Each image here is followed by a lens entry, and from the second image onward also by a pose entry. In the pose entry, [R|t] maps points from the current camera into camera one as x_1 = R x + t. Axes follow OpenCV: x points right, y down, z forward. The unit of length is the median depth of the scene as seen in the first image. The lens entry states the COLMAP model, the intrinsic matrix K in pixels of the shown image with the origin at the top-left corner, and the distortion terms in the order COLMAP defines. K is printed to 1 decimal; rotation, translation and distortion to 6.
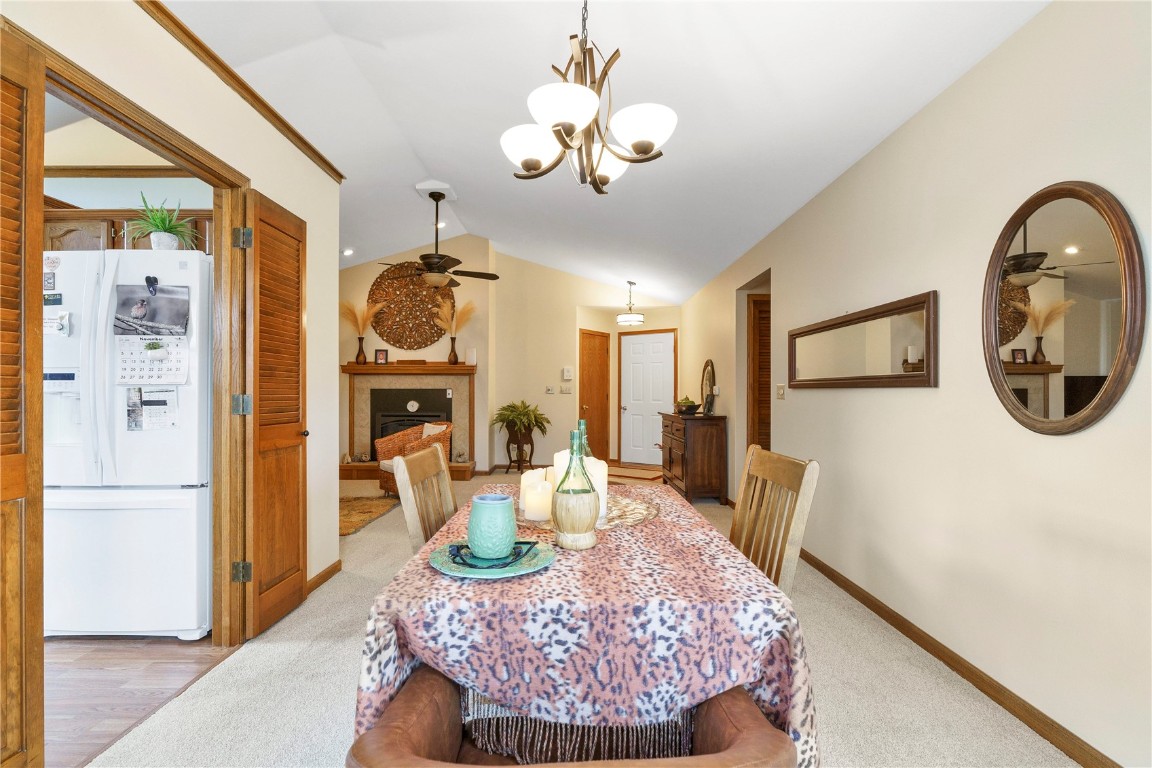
lens RADIAL K [[523.7, 0, 577.1], [0, 523.7, 391.7], [0, 0, 1]] dist [0.001334, 0.000093]
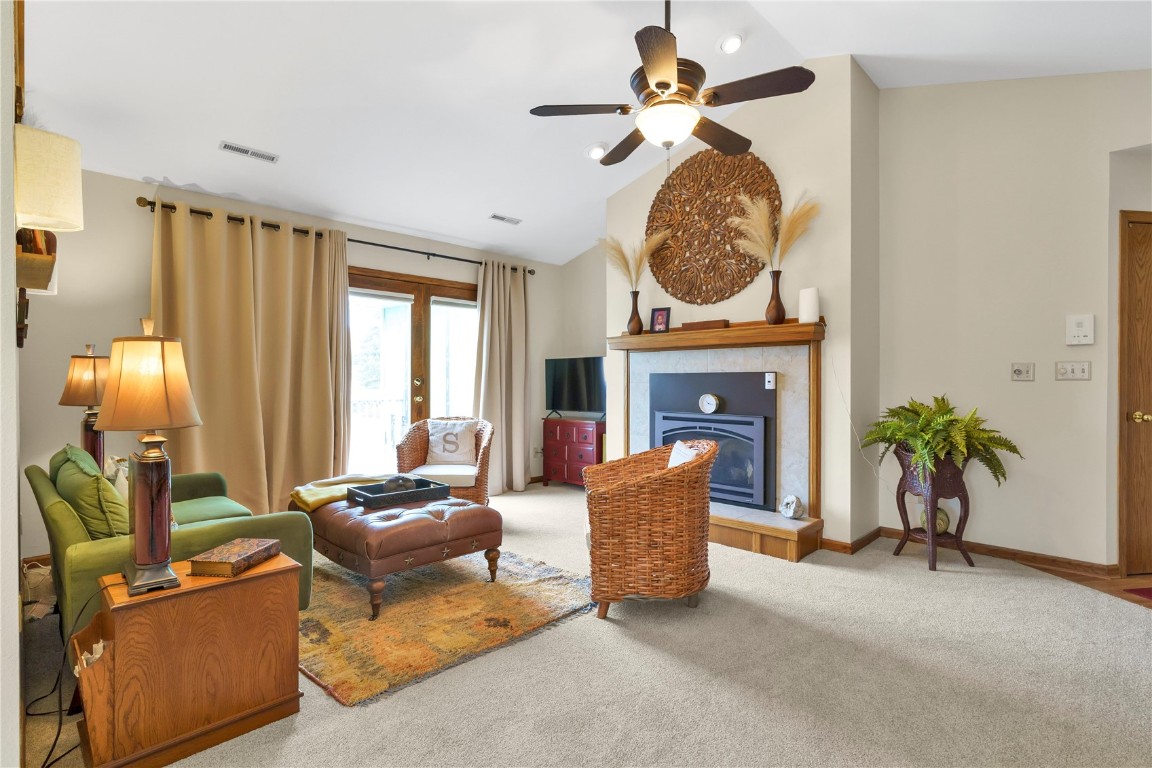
lens RADIAL K [[563.5, 0, 577.5], [0, 563.5, 382.6], [0, 0, 1]] dist [-0.003090, -0.000347]
pose [[0.726880, -0.000874, -0.686764, 0.001126], [0.007797, 0.999945, 0.006979, -0.000137], [0.686721, -0.010427, 0.726847, 0.460943]]
